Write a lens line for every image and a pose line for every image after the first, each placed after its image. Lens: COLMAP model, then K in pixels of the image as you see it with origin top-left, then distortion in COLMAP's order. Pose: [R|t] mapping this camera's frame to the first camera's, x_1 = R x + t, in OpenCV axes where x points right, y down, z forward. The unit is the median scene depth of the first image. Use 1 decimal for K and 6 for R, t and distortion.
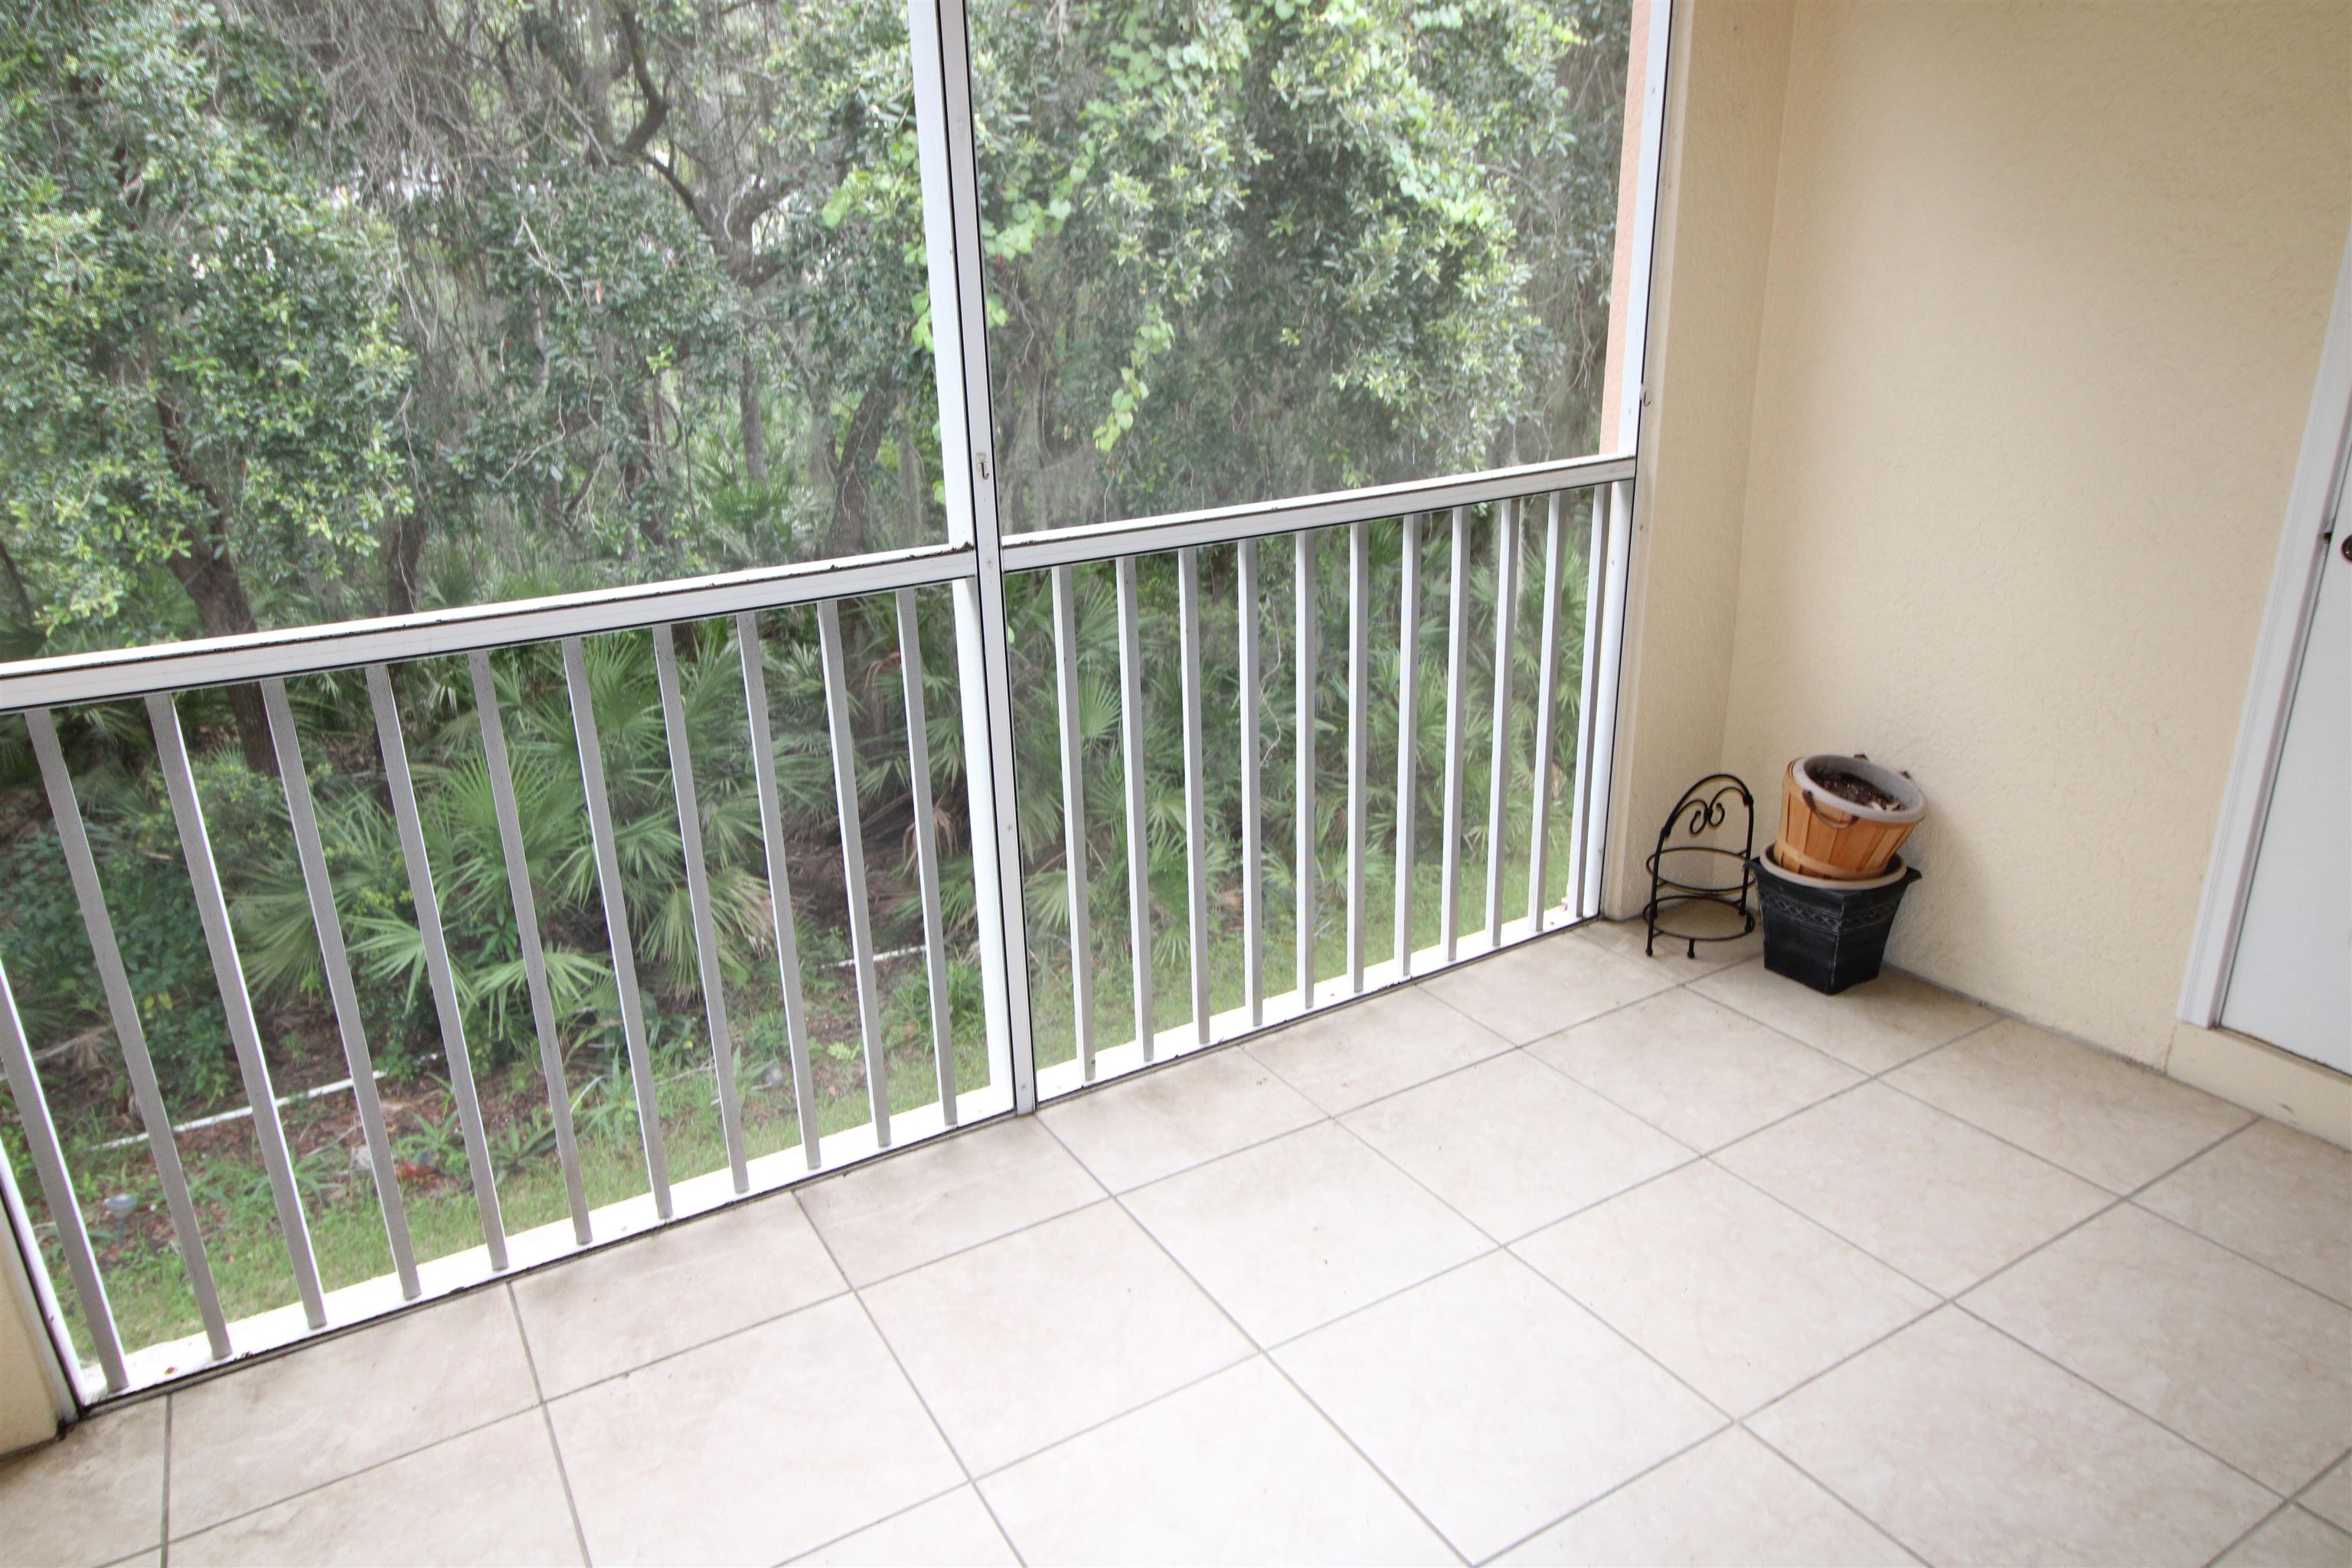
lens RADIAL K [[1539.8, 0, 1182.6], [0, 1539.8, 785.4], [0, 0, 1]] dist [0.005838, -0.002967]
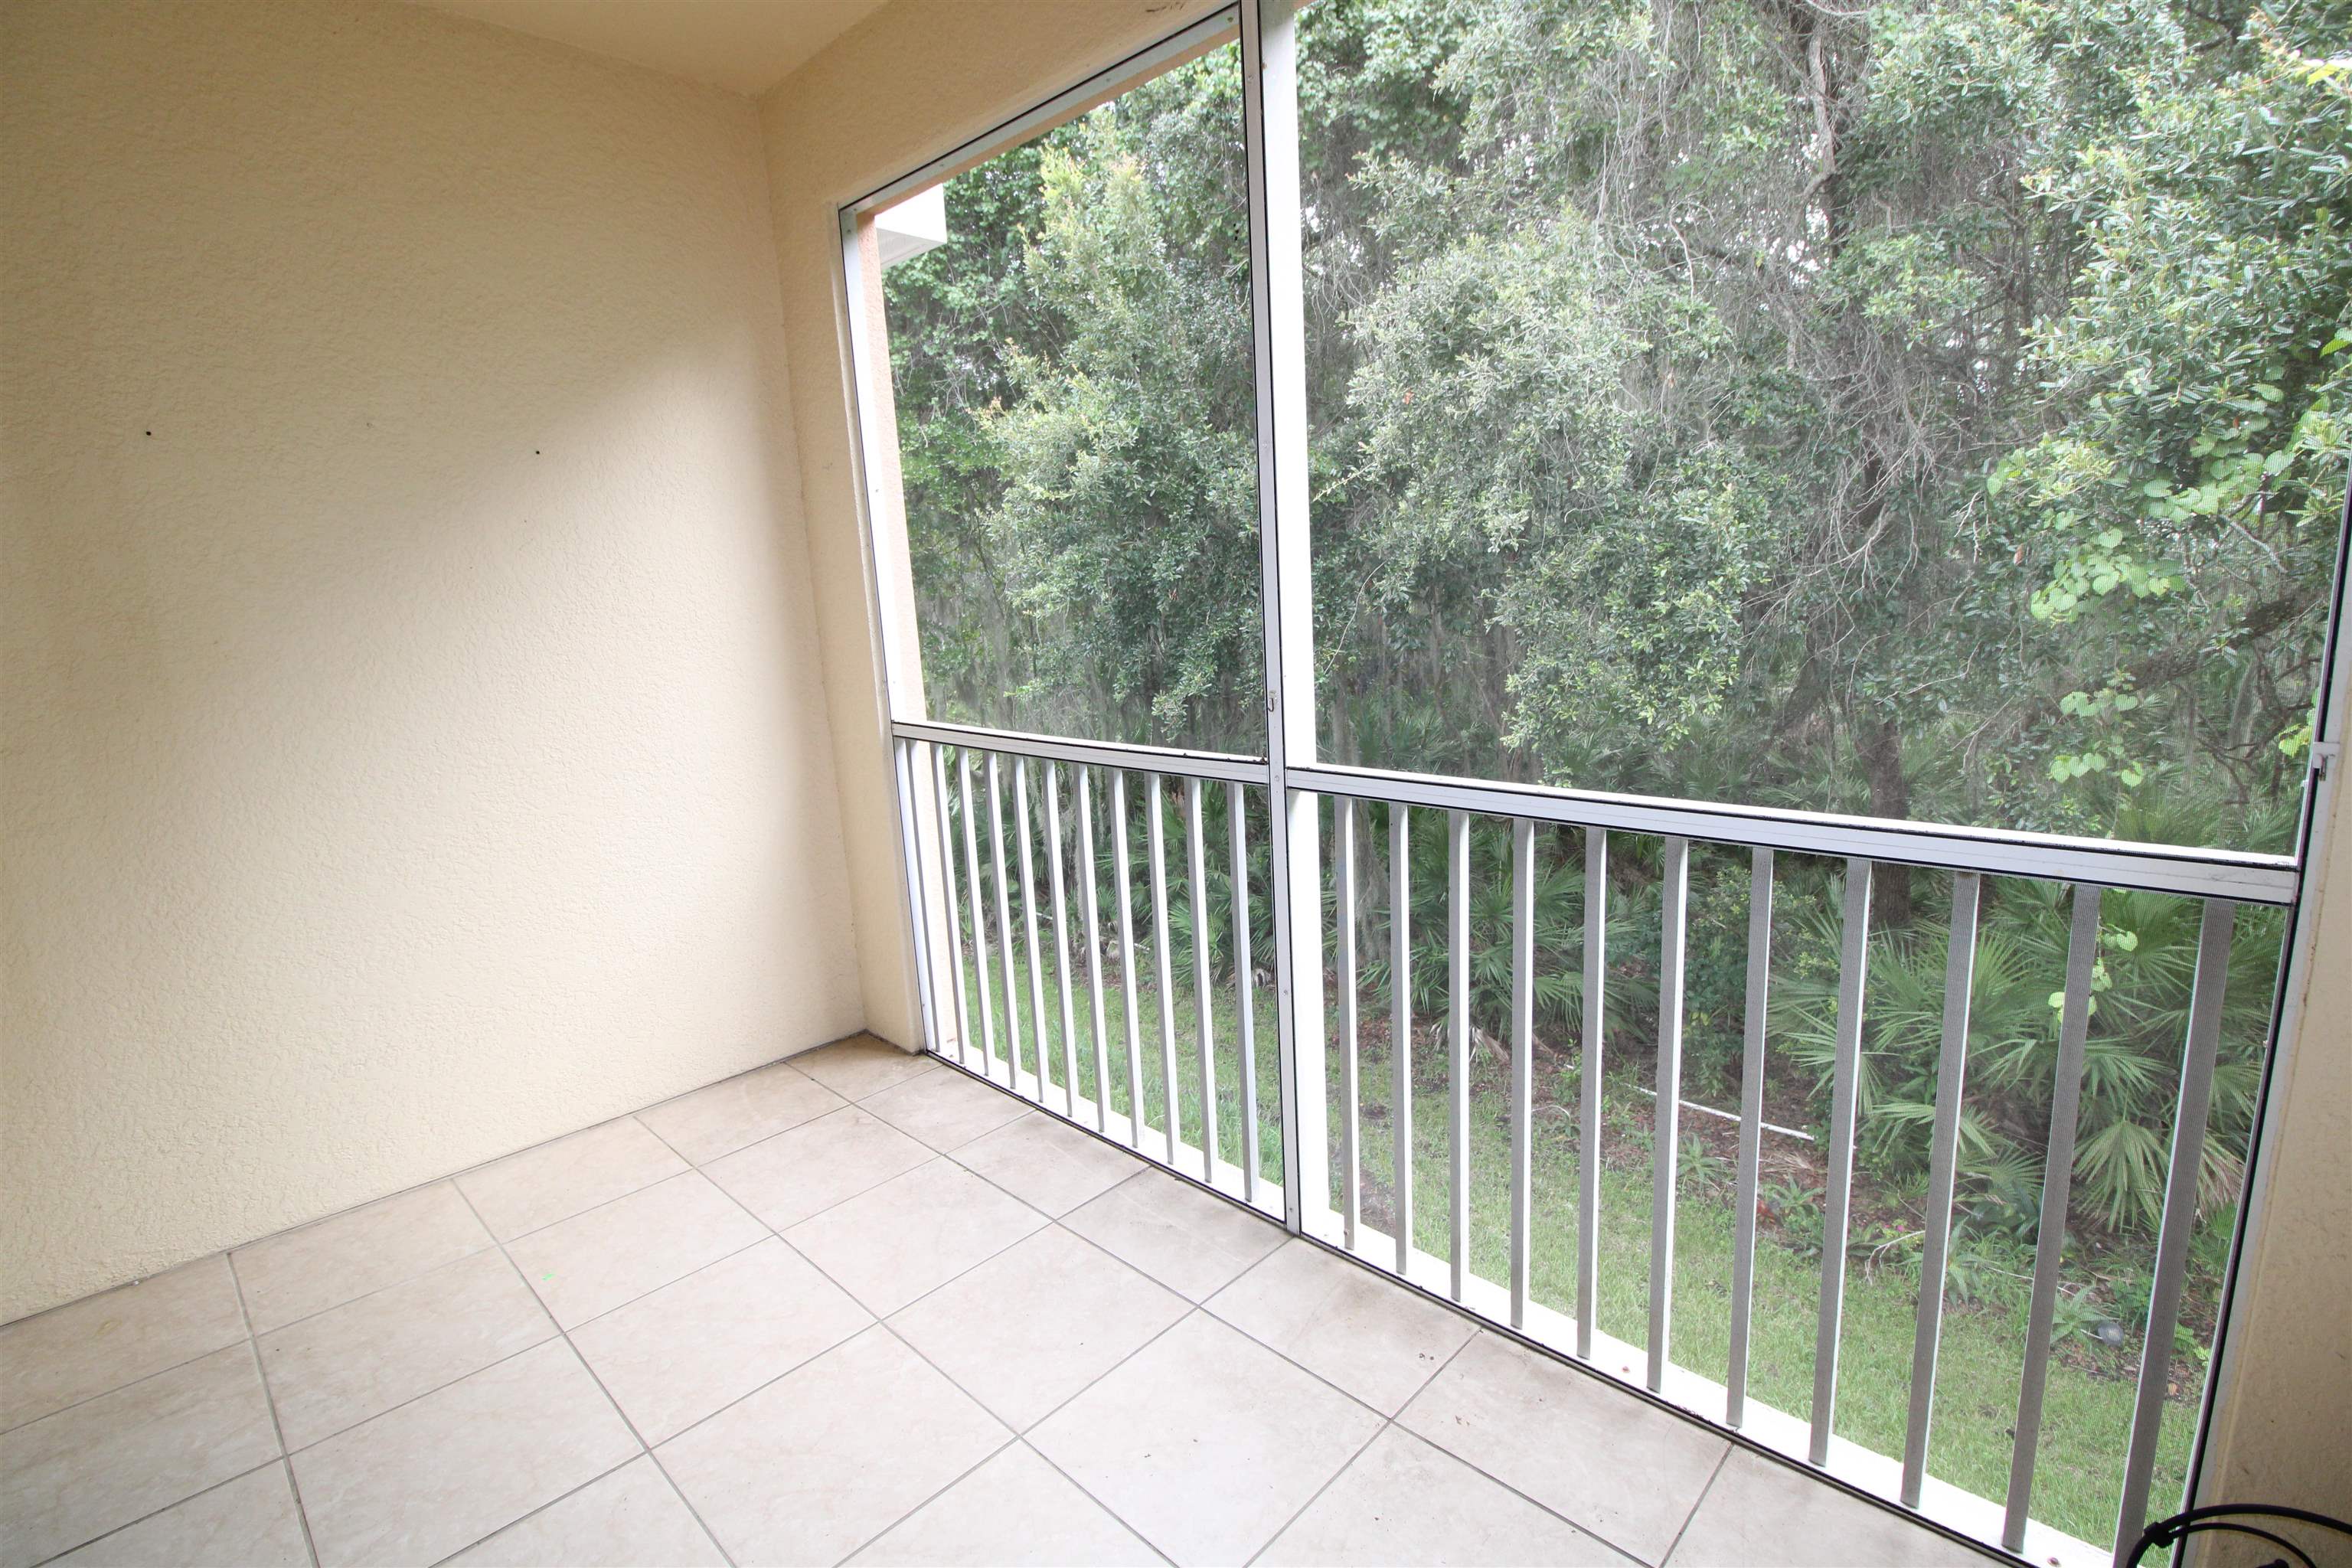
lens RADIAL K [[1094.3, 0, 1154.5], [0, 1094.3, 760.0], [0, 0, 1]] dist [-0.004292, -0.009856]
pose [[0.245374, 0.174935, -0.953514, 0.340539], [-0.285855, 0.952907, 0.101262, -0.106494], [0.926325, 0.247720, 0.283825, 0.312524]]
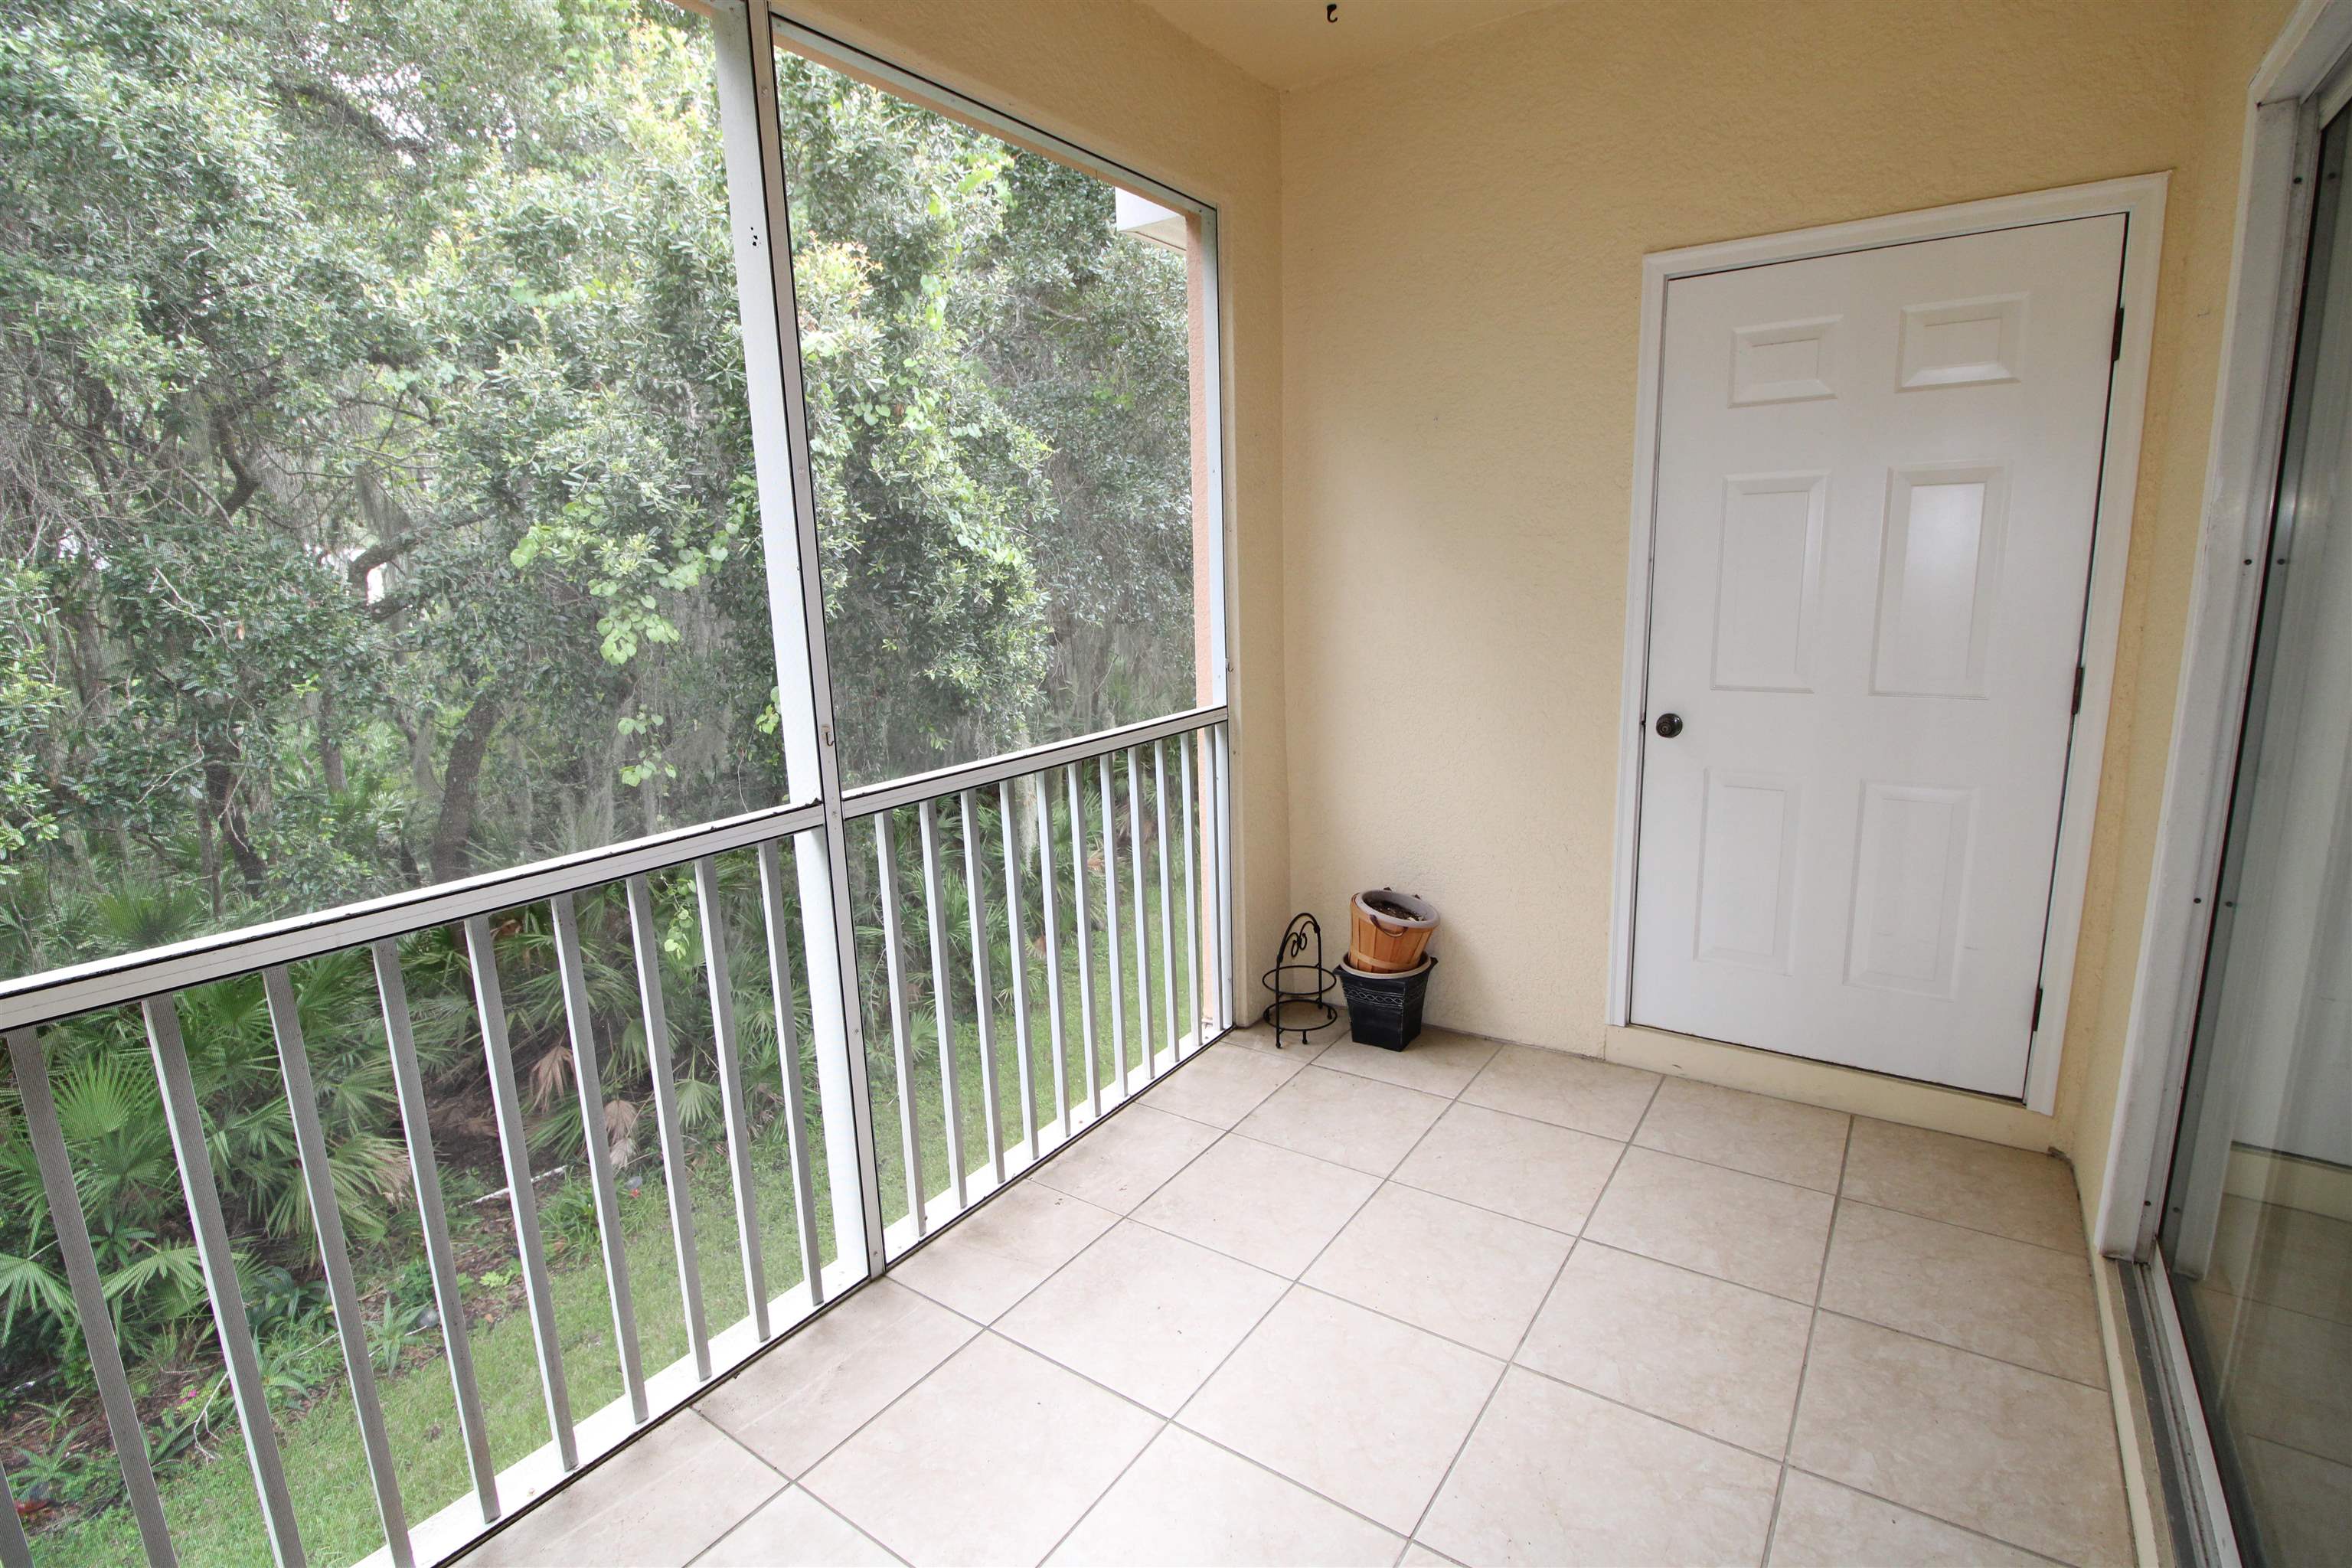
lens RADIAL K [[1094.3, 0, 1182.1], [0, 1094.3, 782.5], [0, 0, 1]] dist [-0.004292, -0.009856]
pose [[0.911025, -0.084552, 0.403589, -0.106847], [0.149051, 0.980097, -0.131126, -0.006590], [-0.384469, 0.179614, 0.905496, 0.050775]]
